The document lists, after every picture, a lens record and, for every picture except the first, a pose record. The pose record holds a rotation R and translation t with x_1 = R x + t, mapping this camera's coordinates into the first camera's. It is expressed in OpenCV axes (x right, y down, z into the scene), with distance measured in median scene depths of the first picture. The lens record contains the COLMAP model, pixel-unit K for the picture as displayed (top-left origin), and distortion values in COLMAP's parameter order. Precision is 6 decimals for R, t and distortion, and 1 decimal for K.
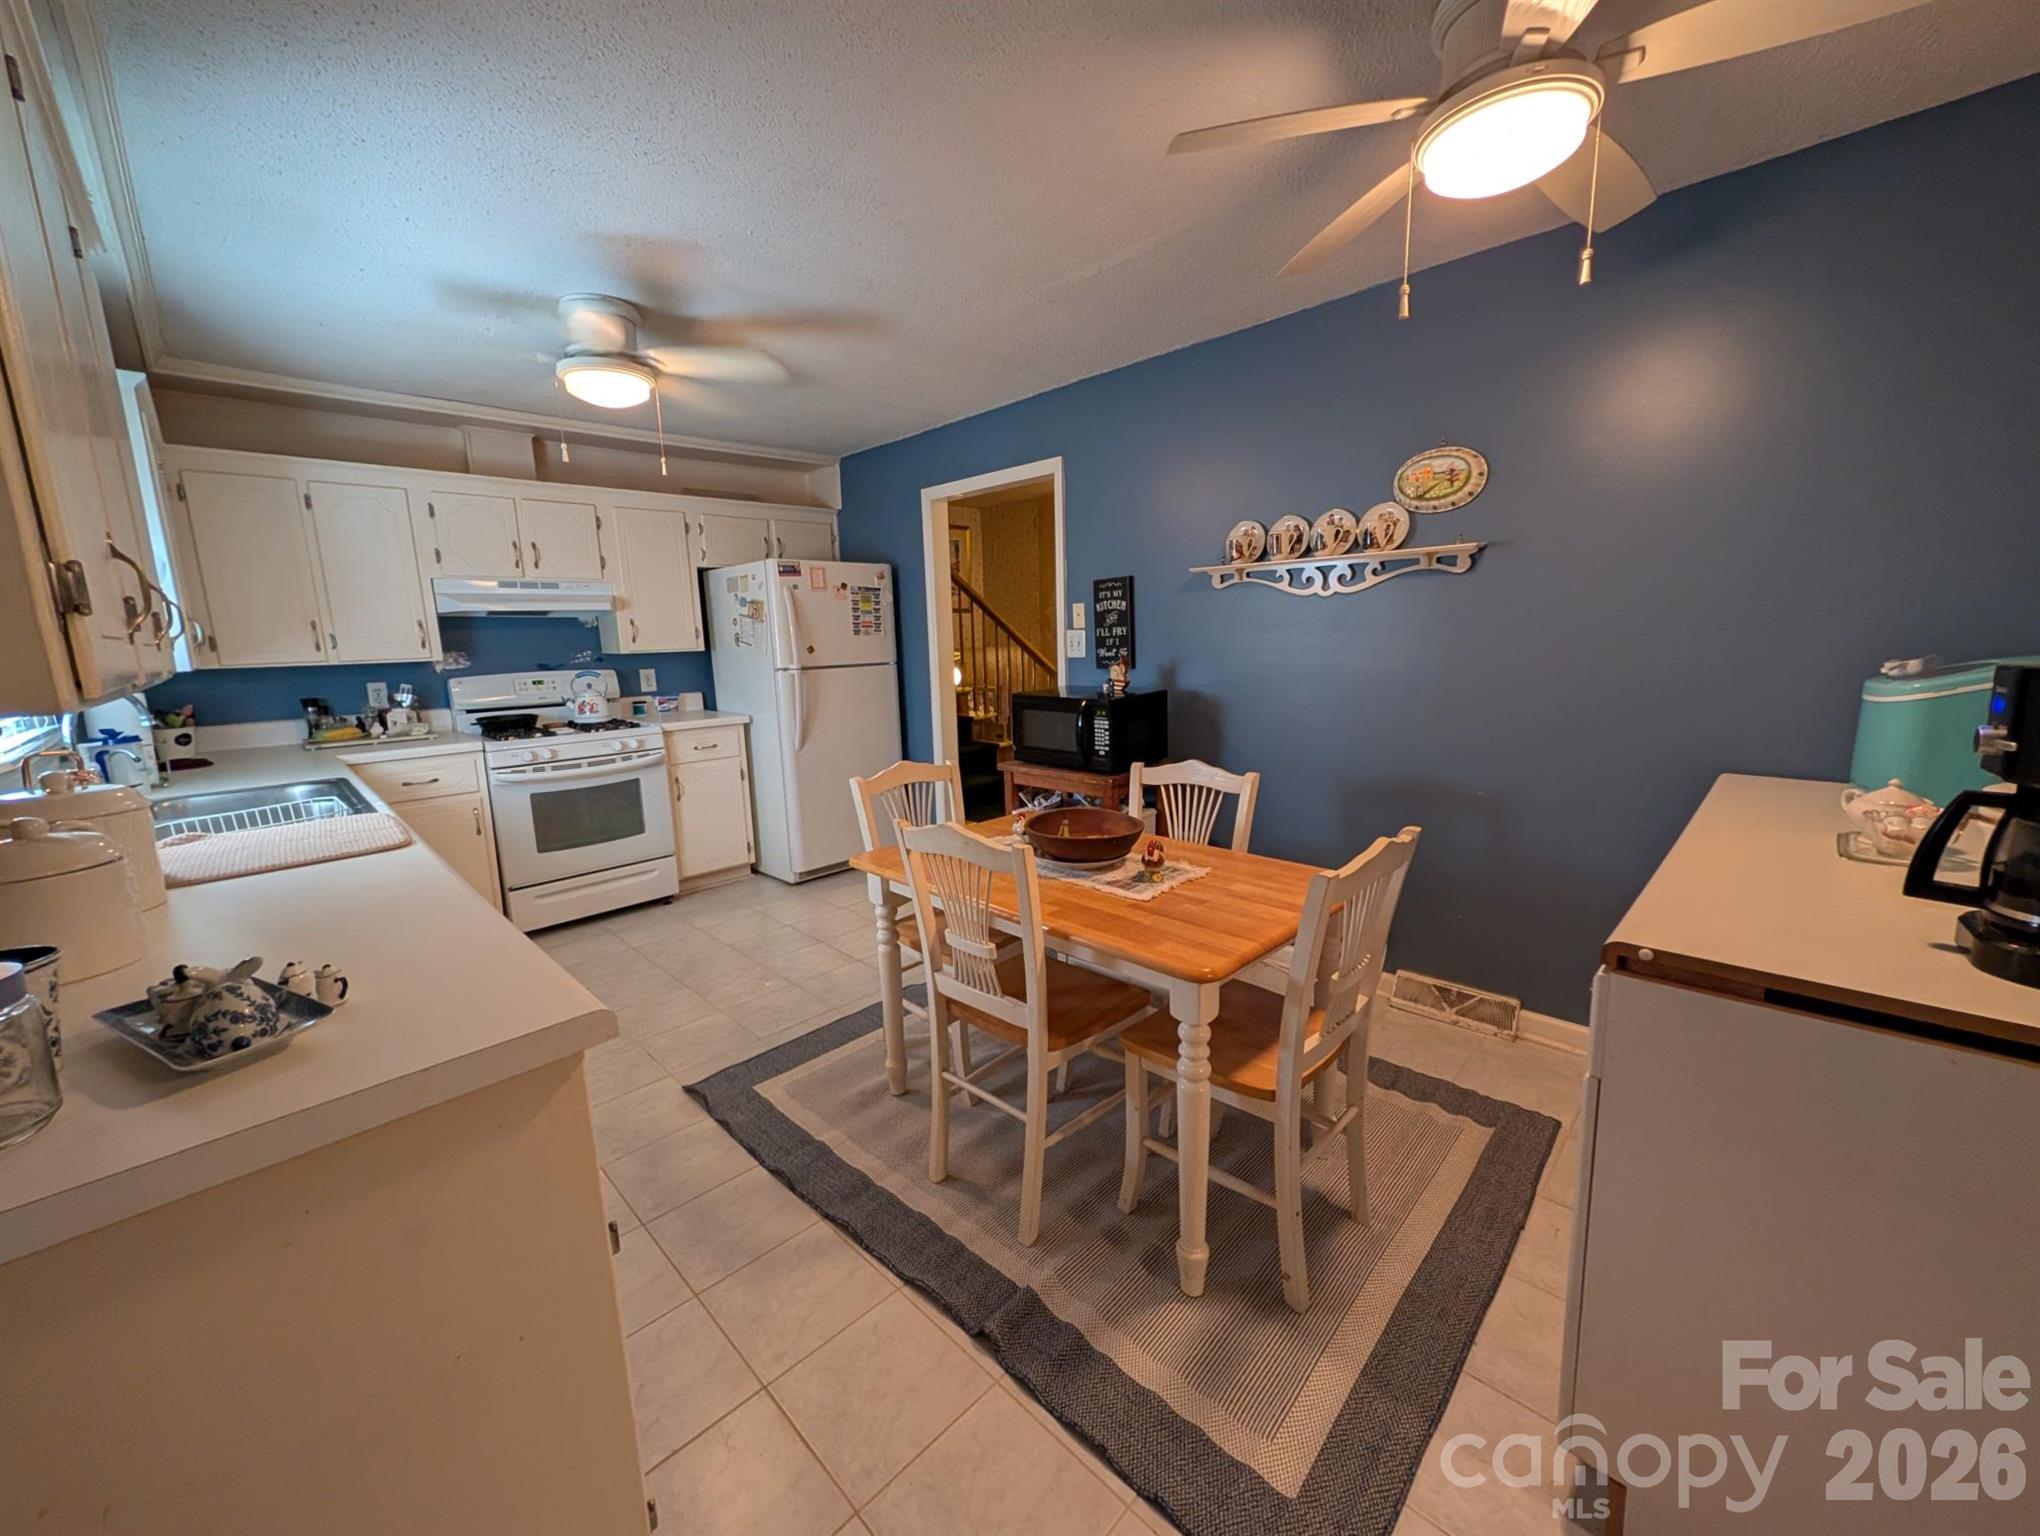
lens RADIAL K [[781.8, 0, 1015.2], [0, 781.8, 768.6], [0, 0, 1]] dist [0.000692, -0.000041]
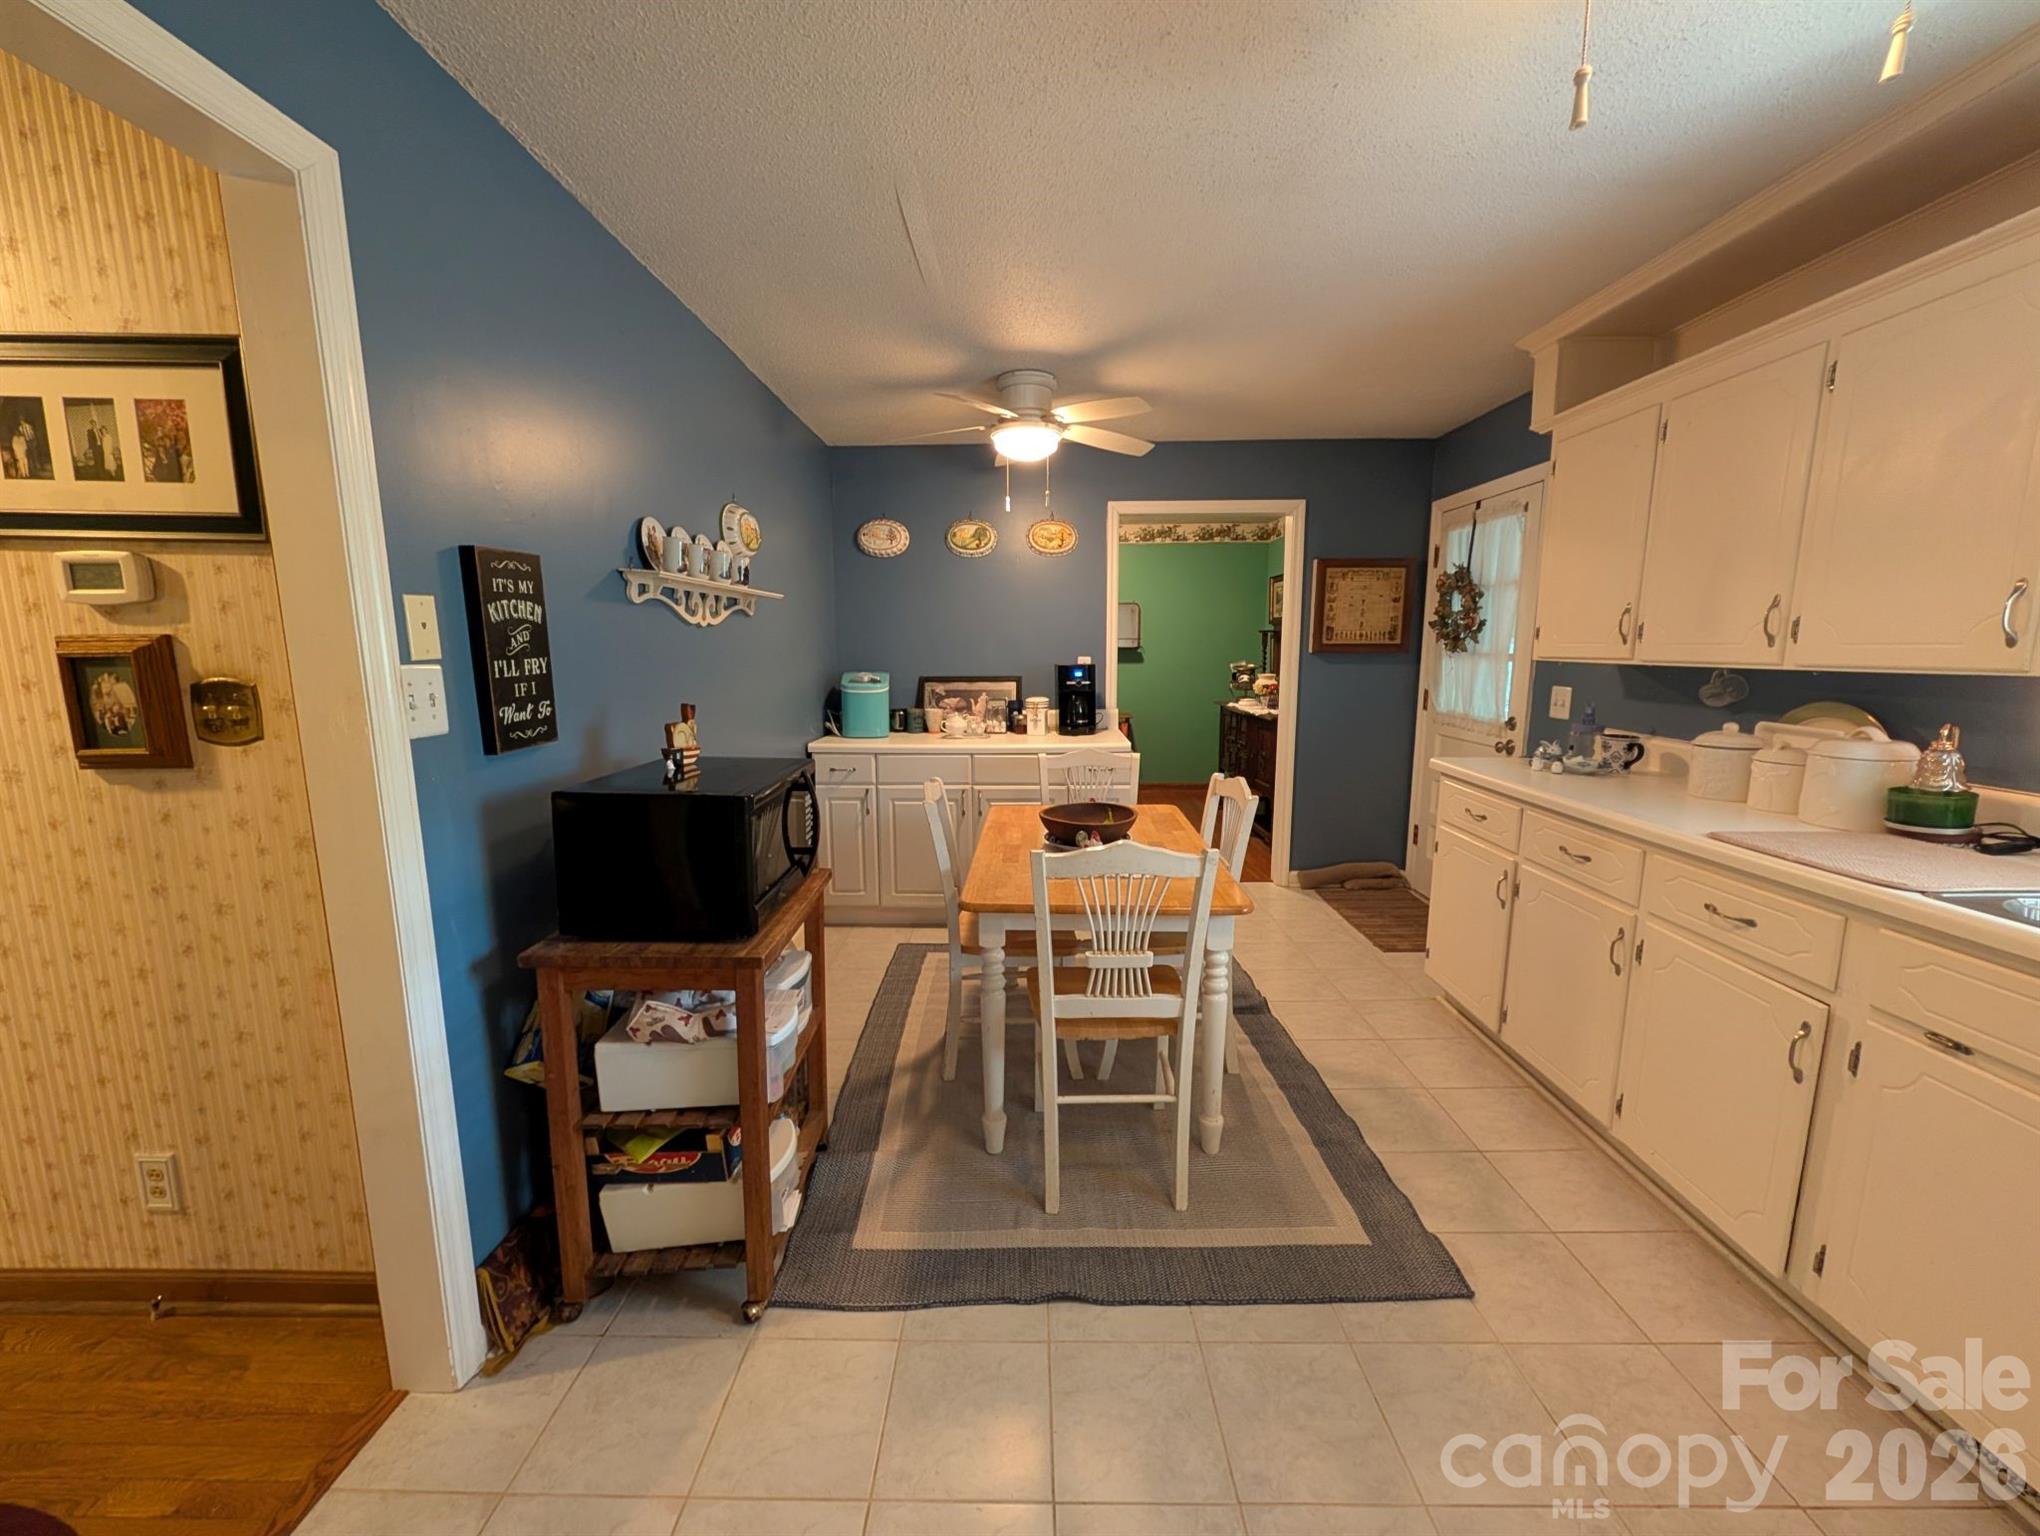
lens RADIAL K [[781.8, 0, 1025.4], [0, 781.8, 766.9], [0, 0, 1]] dist [0.000692, -0.000041]
pose [[-0.706029, -0.077361, 0.703945, -0.391831], [0.148363, 0.955800, 0.253841, -0.180658], [-0.692468, 0.283659, -0.663344, 1.050147]]
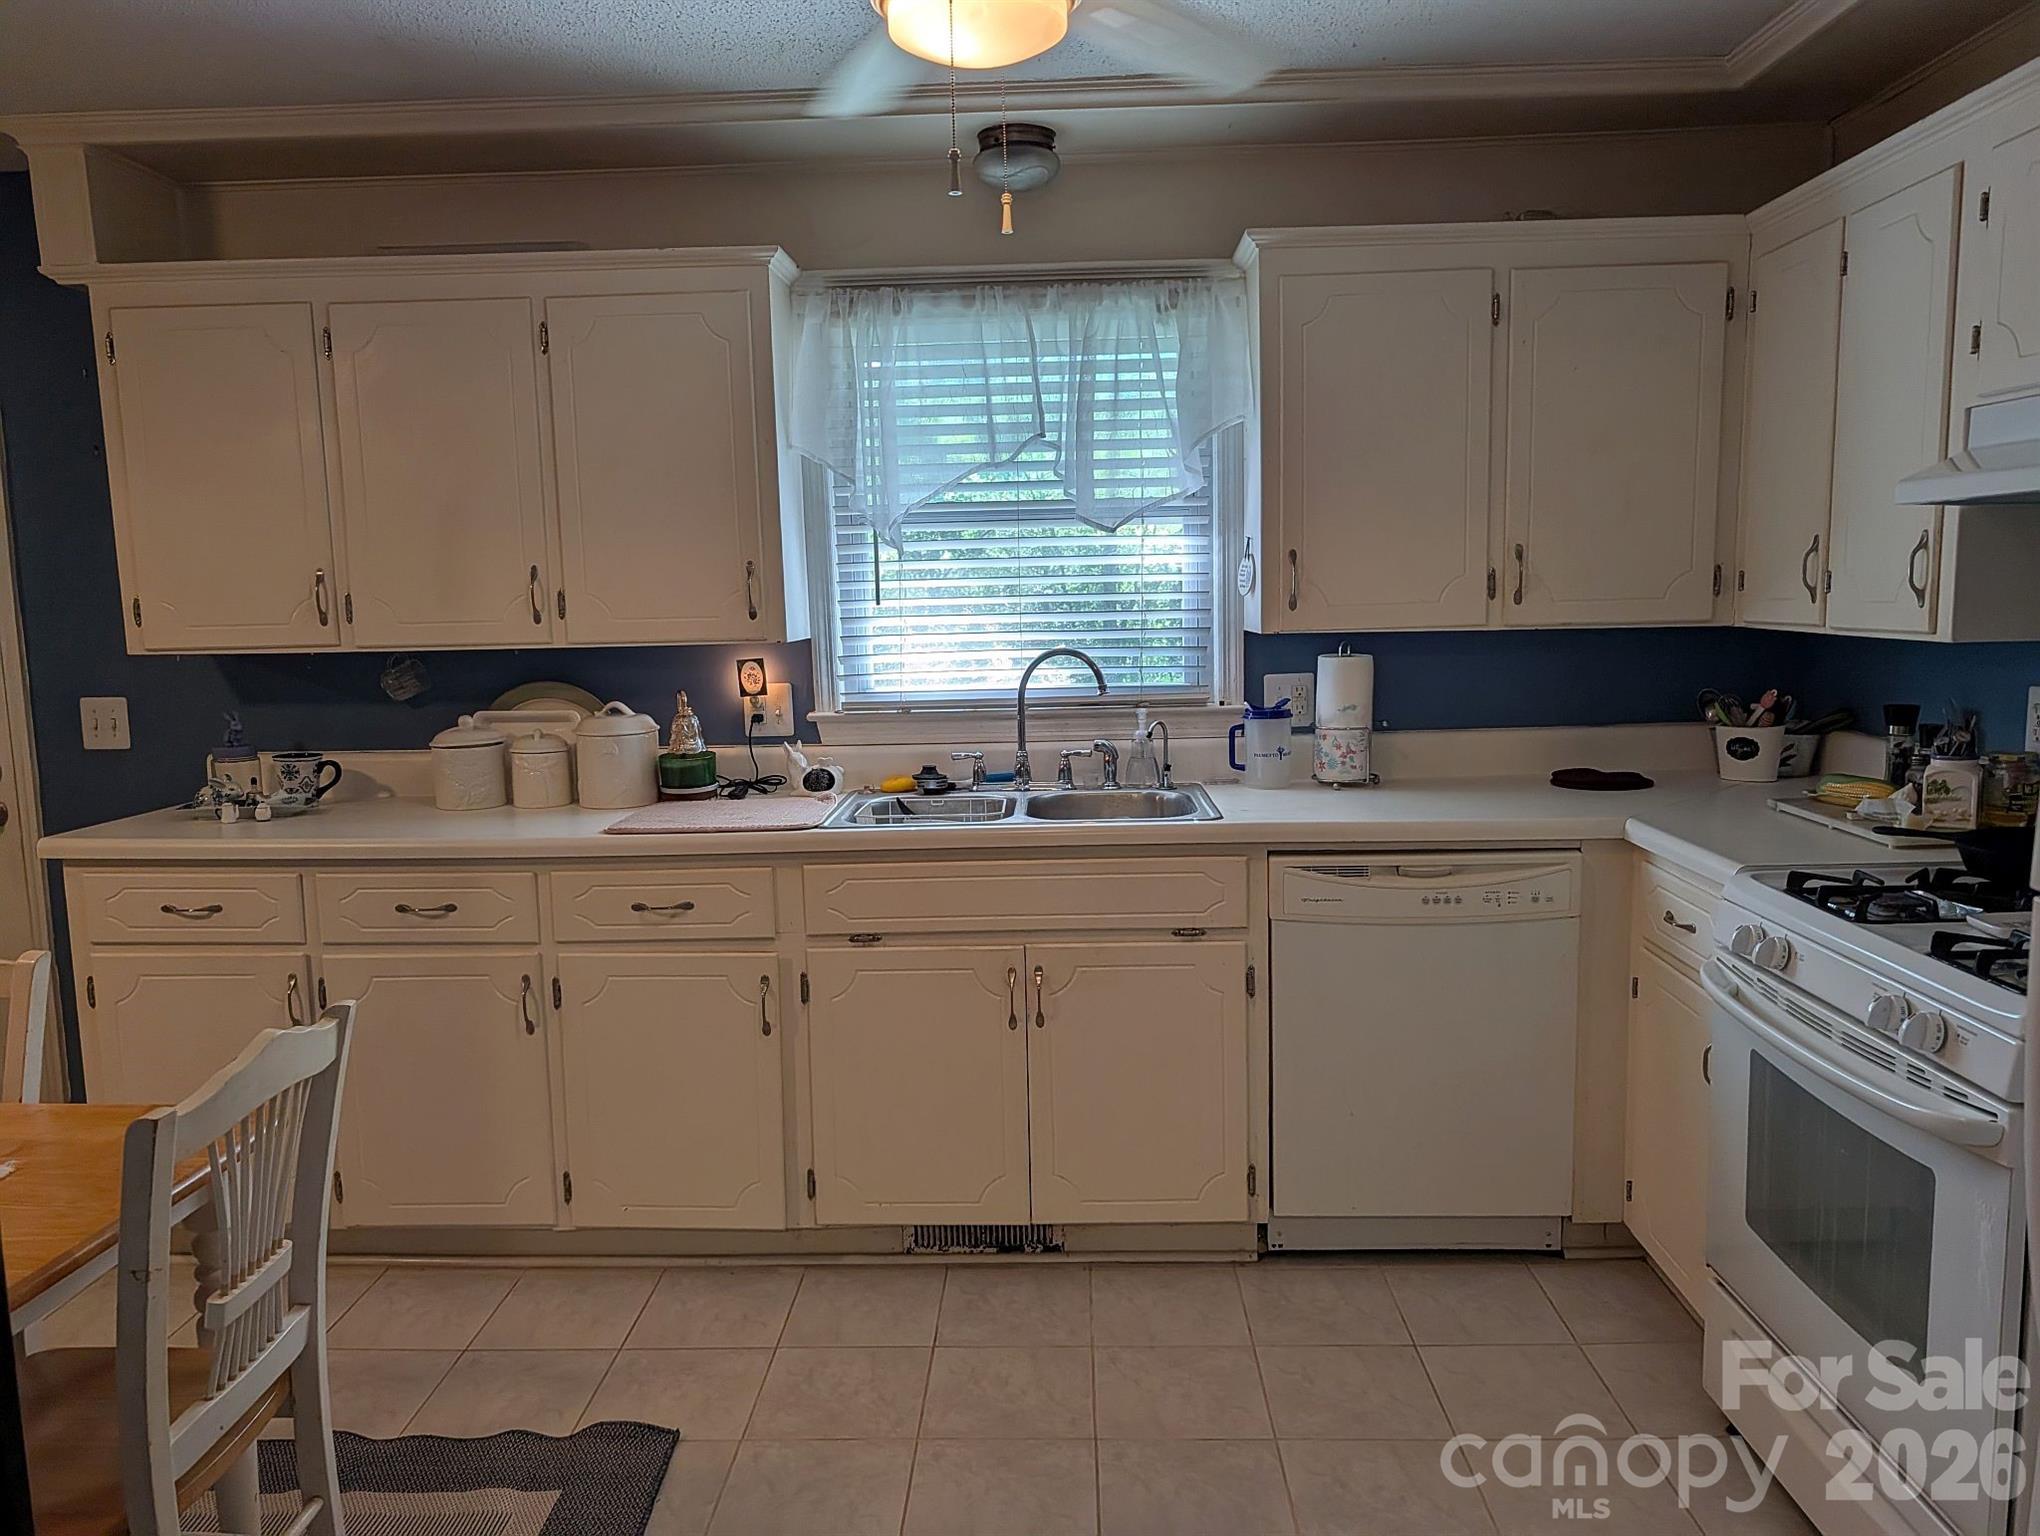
lens RADIAL K [[1456.0, 0, 1024.5], [0, 1456.0, 771.9], [0, 0, 1]] dist [0.021778, -0.011781]
pose [[-0.724488, 0.133342, -0.676267, 0.025482], [-0.076993, 0.959316, 0.271634, -0.225727], [0.684974, 0.248864, -0.684746, 1.155268]]
